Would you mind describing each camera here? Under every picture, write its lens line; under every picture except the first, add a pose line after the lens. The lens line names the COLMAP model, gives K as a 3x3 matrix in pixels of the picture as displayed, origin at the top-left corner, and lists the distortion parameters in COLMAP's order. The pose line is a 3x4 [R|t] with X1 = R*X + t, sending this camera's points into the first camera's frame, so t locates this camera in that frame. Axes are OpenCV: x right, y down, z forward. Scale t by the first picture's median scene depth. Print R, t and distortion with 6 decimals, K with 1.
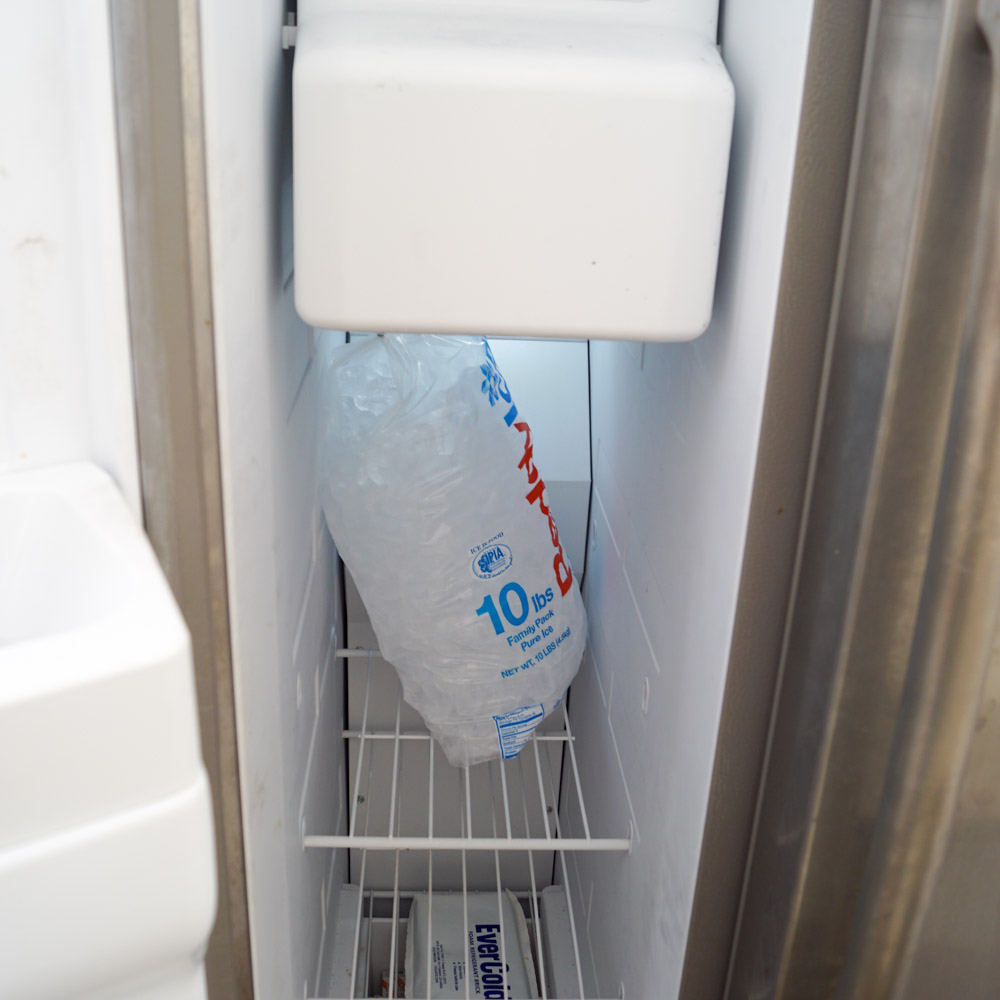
lens RADIAL K [[1146.9, 0, 476.7], [0, 1146.9, 498.9], [0, 0, 1]] dist [-0.099764, 0.037093]
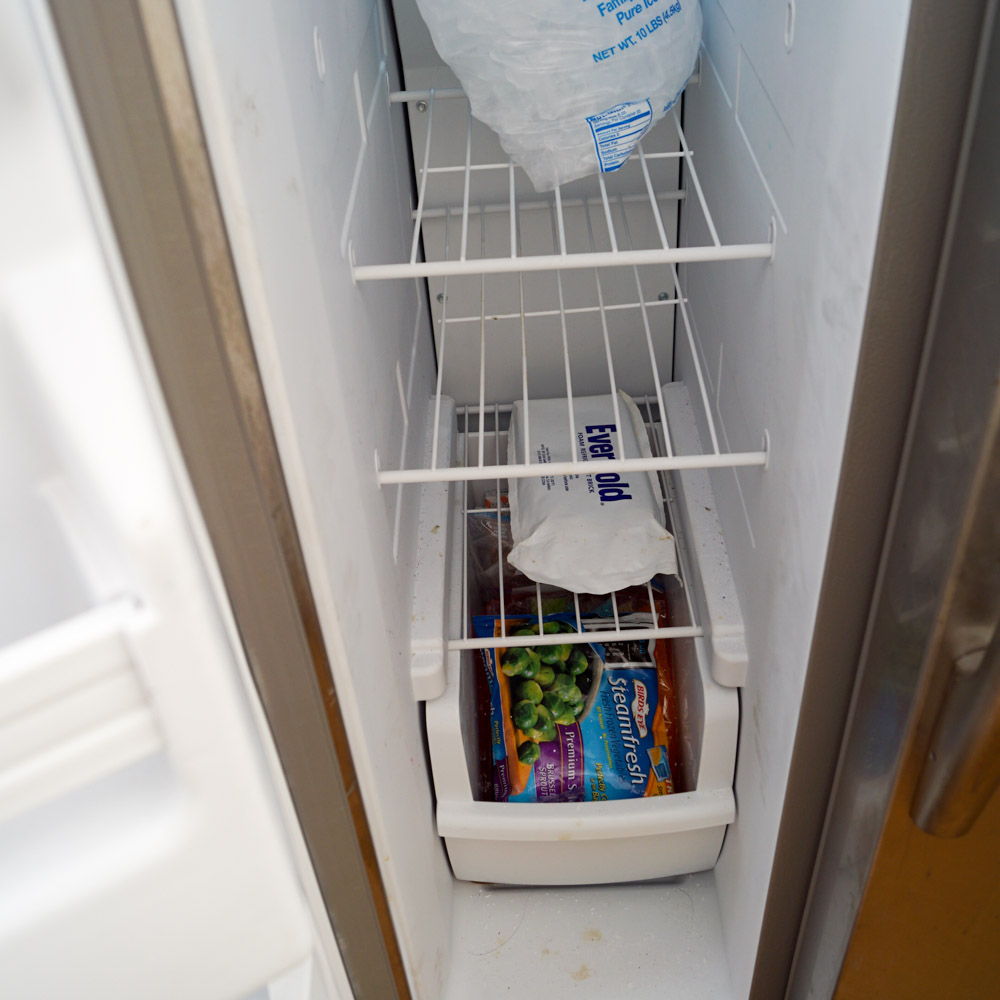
lens RADIAL K [[1146.9, 0, 476.7], [0, 1146.9, 498.9], [0, 0, 1]] dist [-0.099764, 0.037093]
pose [[0.992794, -0.059022, -0.104290, 0.005608], [0.088468, 0.948026, 0.305648, 0.193431], [0.080829, -0.312672, 0.946416, 0.184587]]
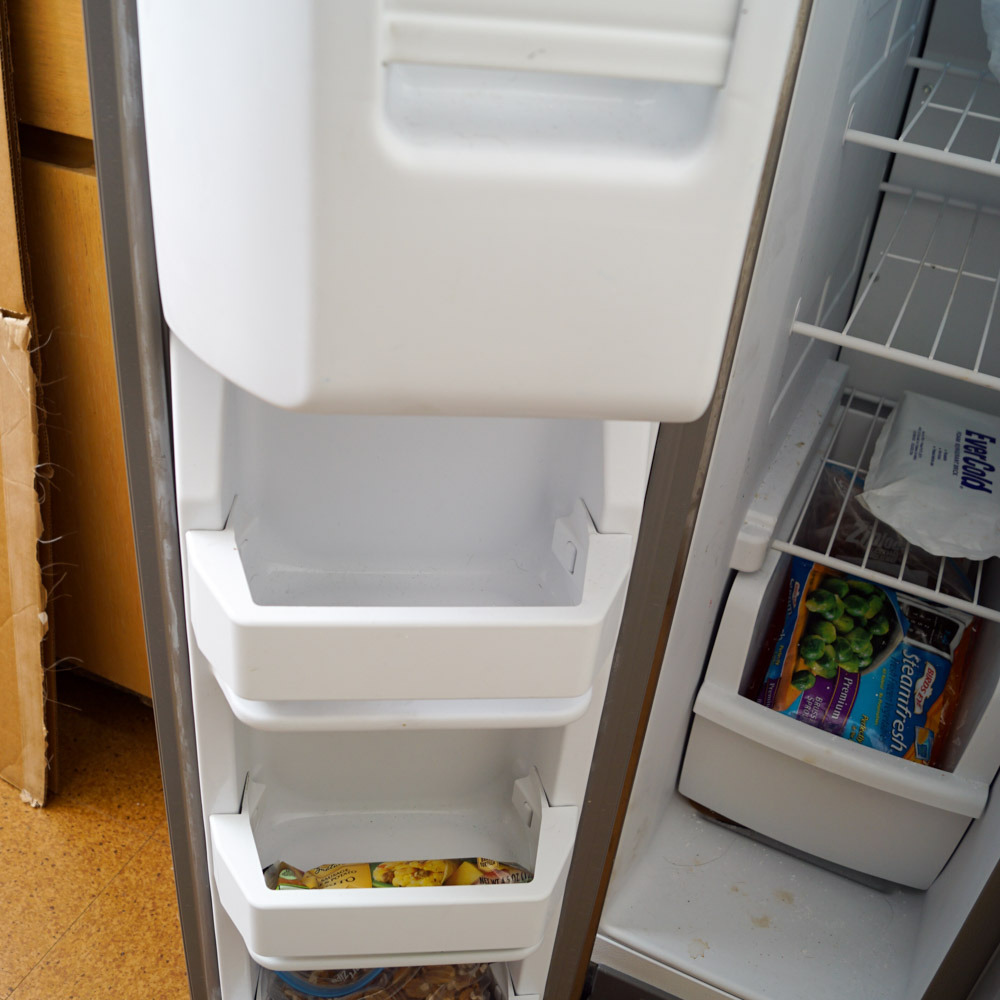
lens RADIAL K [[1146.9, 0, 476.7], [0, 1146.9, 498.9], [0, 0, 1]] dist [-0.099764, 0.037093]
pose [[0.882630, 0.296543, -0.364729, -0.001992], [-0.222879, 0.947150, 0.230720, 0.388882], [0.413871, -0.122350, 0.902076, 0.050366]]
